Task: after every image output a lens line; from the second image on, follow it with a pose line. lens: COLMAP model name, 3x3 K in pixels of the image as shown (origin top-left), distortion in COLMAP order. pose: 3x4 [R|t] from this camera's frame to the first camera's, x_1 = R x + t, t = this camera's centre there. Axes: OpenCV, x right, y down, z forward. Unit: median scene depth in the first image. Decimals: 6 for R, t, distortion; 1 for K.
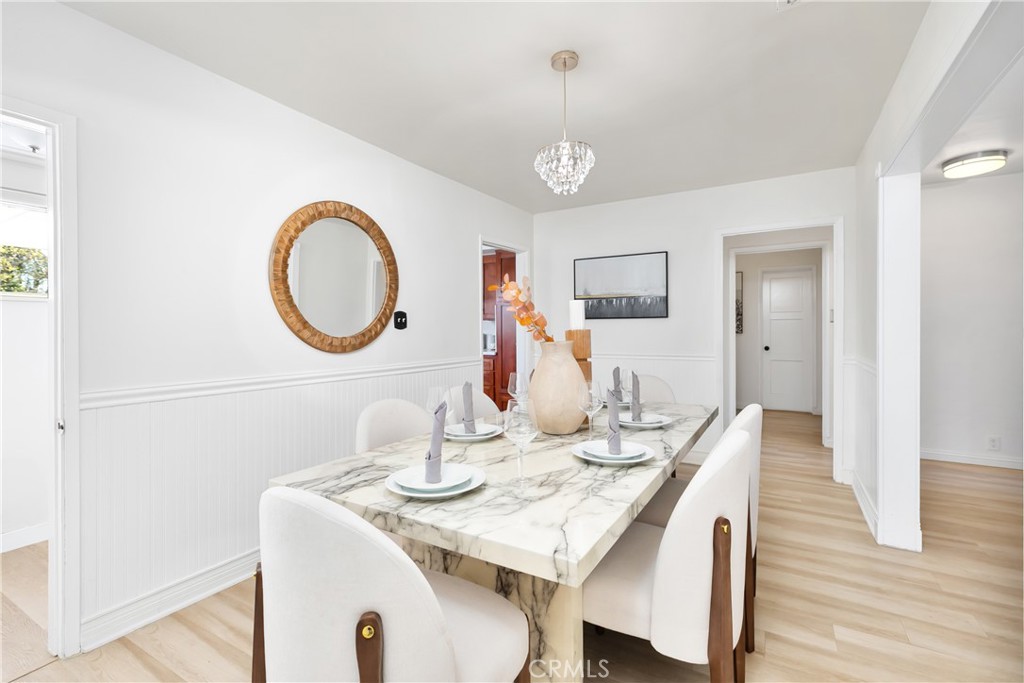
lens RADIAL K [[456.7, 0, 503.1], [0, 456.7, 344.7], [0, 0, 1]] dist [0.003885, -0.000166]
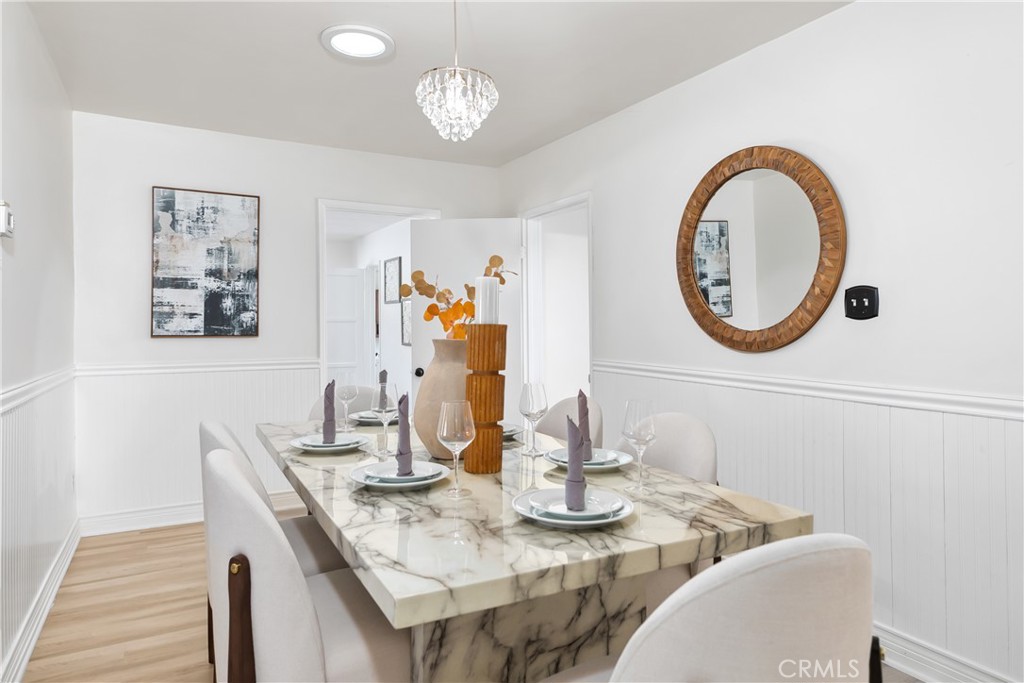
lens RADIAL K [[615.9, 0, 517.4], [0, 615.9, 325.4], [0, 0, 1]] dist [0.006730, 0.000114]
pose [[-0.498194, 0.006565, -0.867041, 0.689774], [-0.027650, 0.999342, 0.023454, -0.038895], [0.866625, 0.035658, -0.497685, 1.168414]]
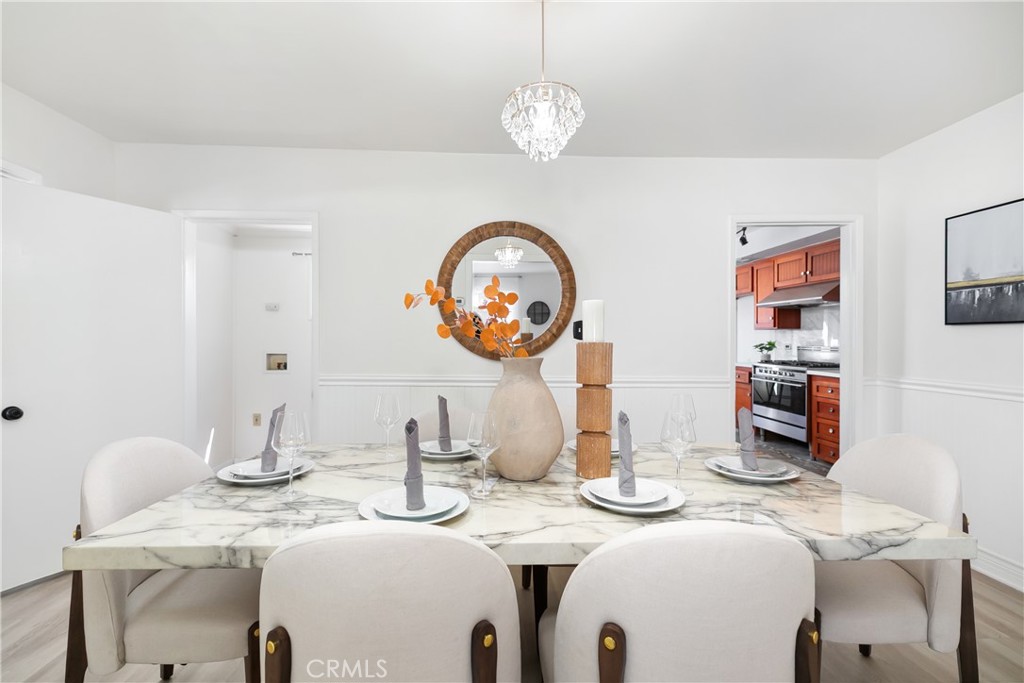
lens RADIAL K [[456.7, 0, 488.9], [0, 456.7, 332.8], [0, 0, 1]] dist [0.003885, -0.000166]
pose [[0.545334, -0.007621, -0.838184, 0.517875], [-0.039161, 0.998635, -0.034558, -0.011066], [0.837303, 0.051670, 0.544292, 0.388911]]
